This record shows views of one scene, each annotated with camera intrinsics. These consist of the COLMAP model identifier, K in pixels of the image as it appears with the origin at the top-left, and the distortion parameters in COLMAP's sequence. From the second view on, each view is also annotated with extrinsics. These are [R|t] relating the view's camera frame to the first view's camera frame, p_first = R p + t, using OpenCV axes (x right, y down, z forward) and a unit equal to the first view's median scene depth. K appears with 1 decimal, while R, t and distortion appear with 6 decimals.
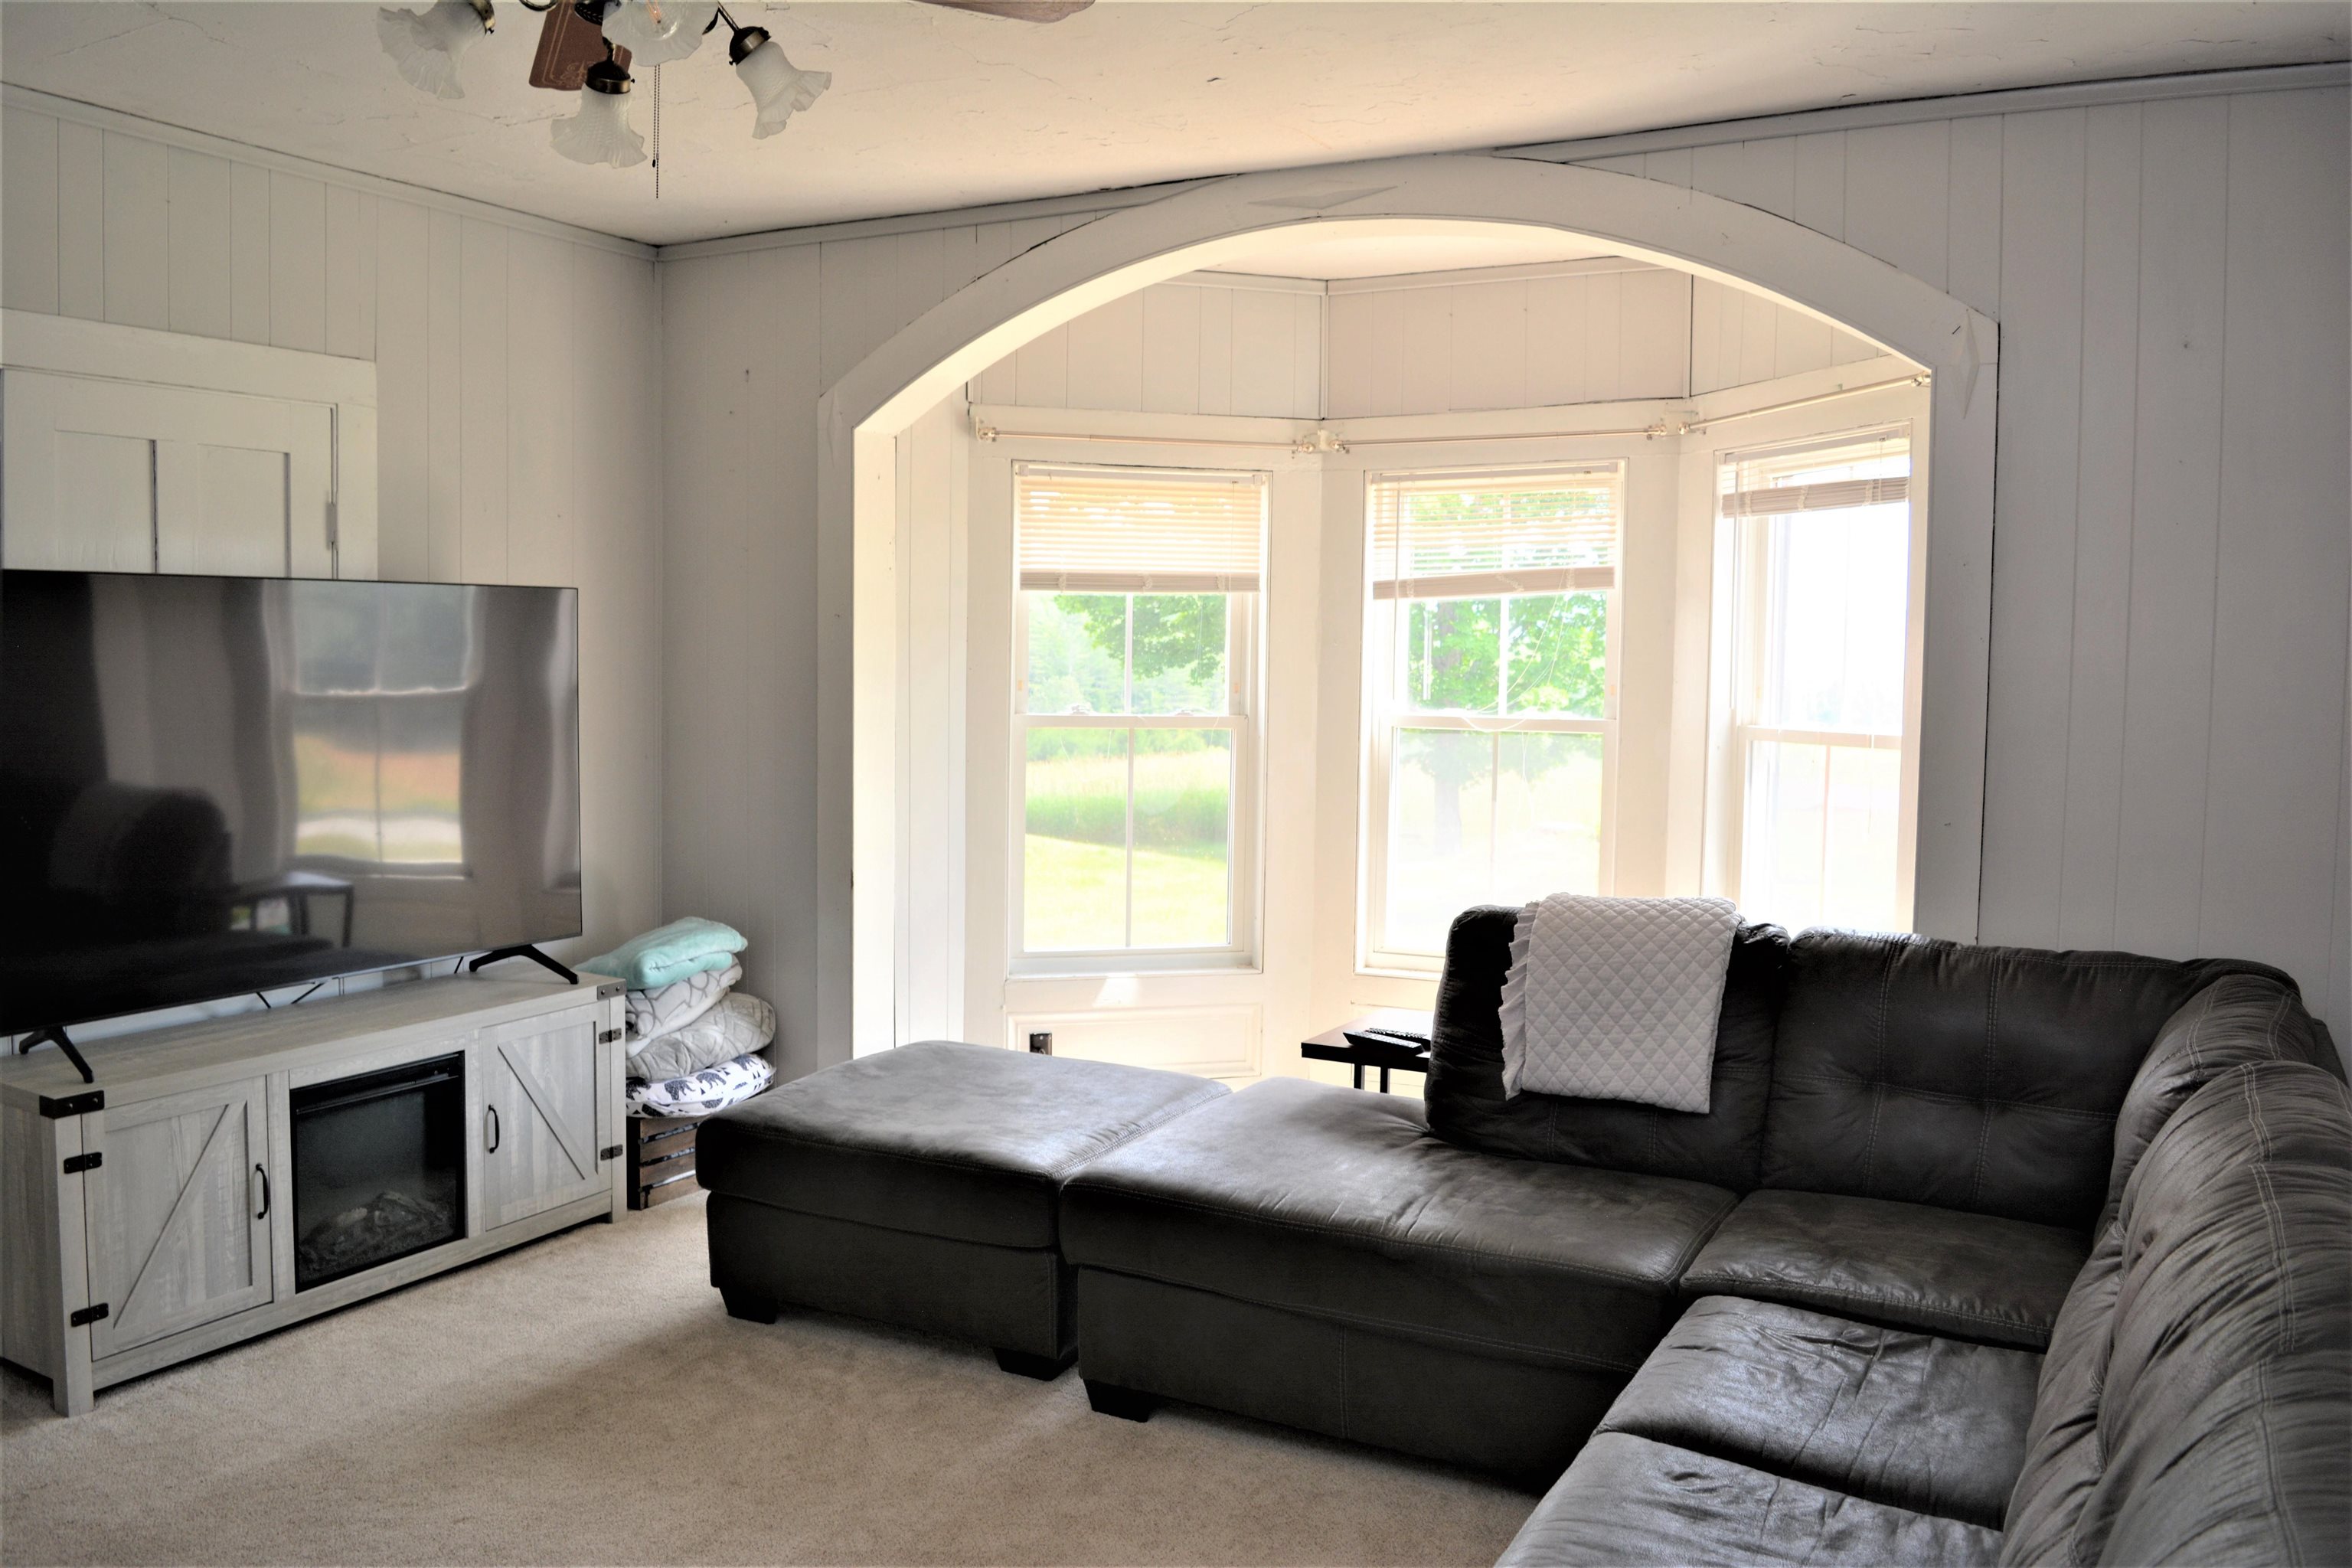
lens RADIAL K [[1868.8, 0, 1142.7], [0, 1868.8, 785.6], [0, 0, 1]] dist [-0.071418, 0.005891]
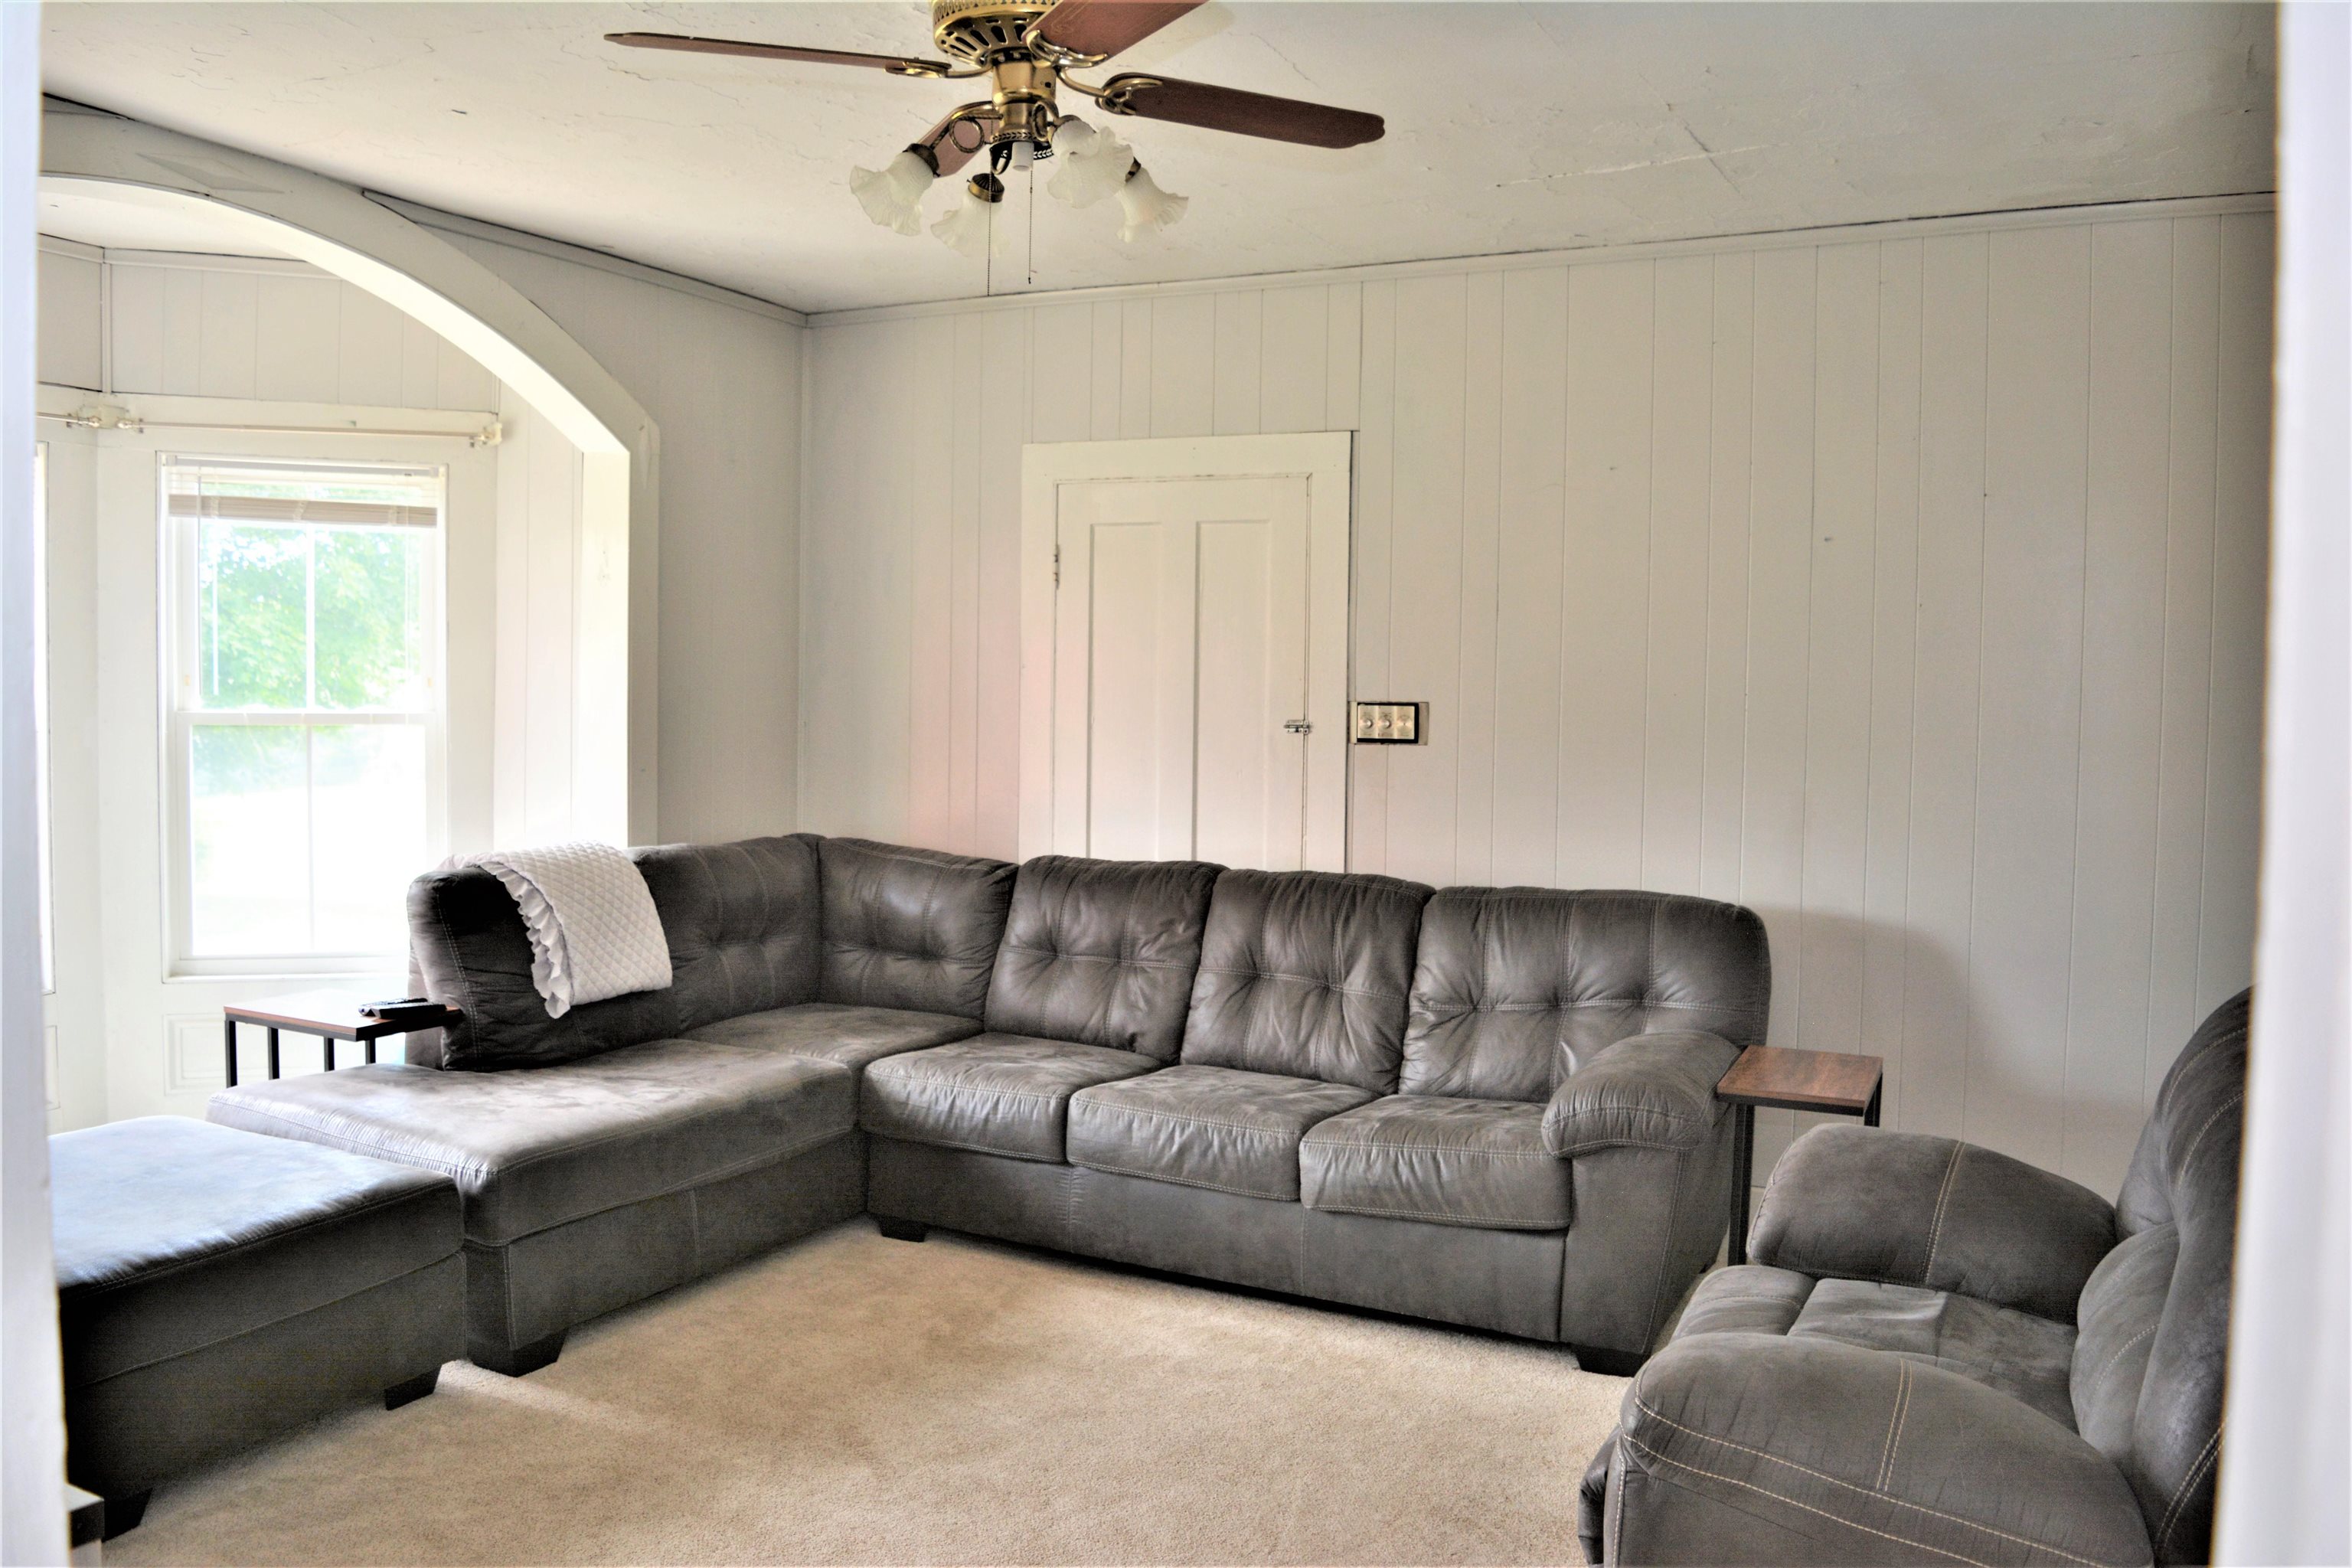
lens RADIAL K [[1868.8, 0, 1142.7], [0, 1868.8, 785.6], [0, 0, 1]] dist [-0.071418, 0.005891]
pose [[-0.030317, -0.069999, 0.997086, -0.997877], [0.048275, 0.996278, 0.071410, -0.050245], [-0.998374, 0.050299, -0.026825, 0.627198]]
